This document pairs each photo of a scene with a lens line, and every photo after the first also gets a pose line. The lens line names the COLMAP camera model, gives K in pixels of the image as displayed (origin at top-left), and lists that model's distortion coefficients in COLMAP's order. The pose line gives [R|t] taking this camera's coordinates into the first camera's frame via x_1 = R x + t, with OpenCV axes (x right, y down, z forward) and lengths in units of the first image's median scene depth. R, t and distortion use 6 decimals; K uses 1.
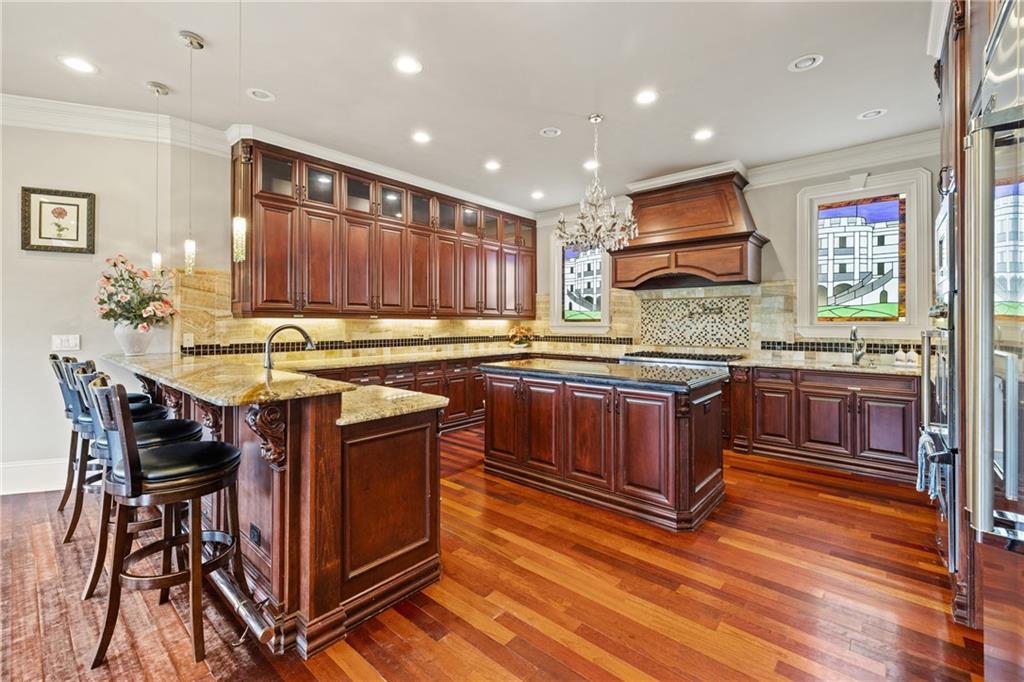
lens RADIAL K [[434.5, 0, 498.2], [0, 434.5, 322.1], [0, 0, 1]] dist [0.002700, 0.000711]
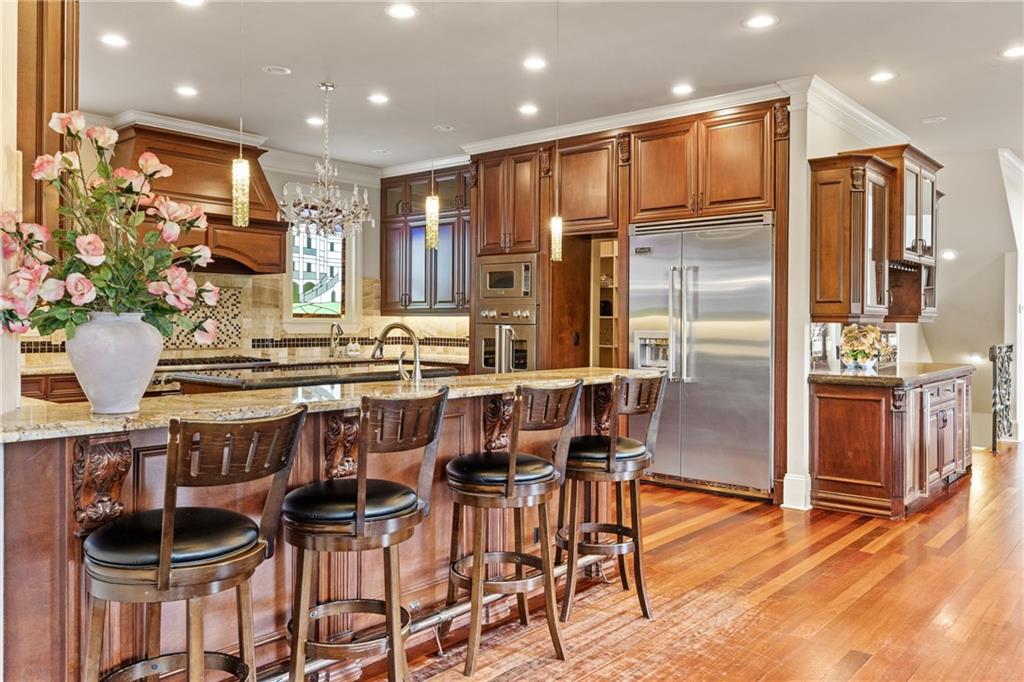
lens RADIAL K [[799.1, 0, 512.6], [0, 799.1, 335.1], [0, 0, 1]] dist [-0.005503, -0.000909]
pose [[-0.022223, -0.014896, 0.999642, -1.271525], [-0.006888, 0.999868, 0.014746, 0.009198], [-0.999729, -0.006557, -0.022323, 0.598574]]
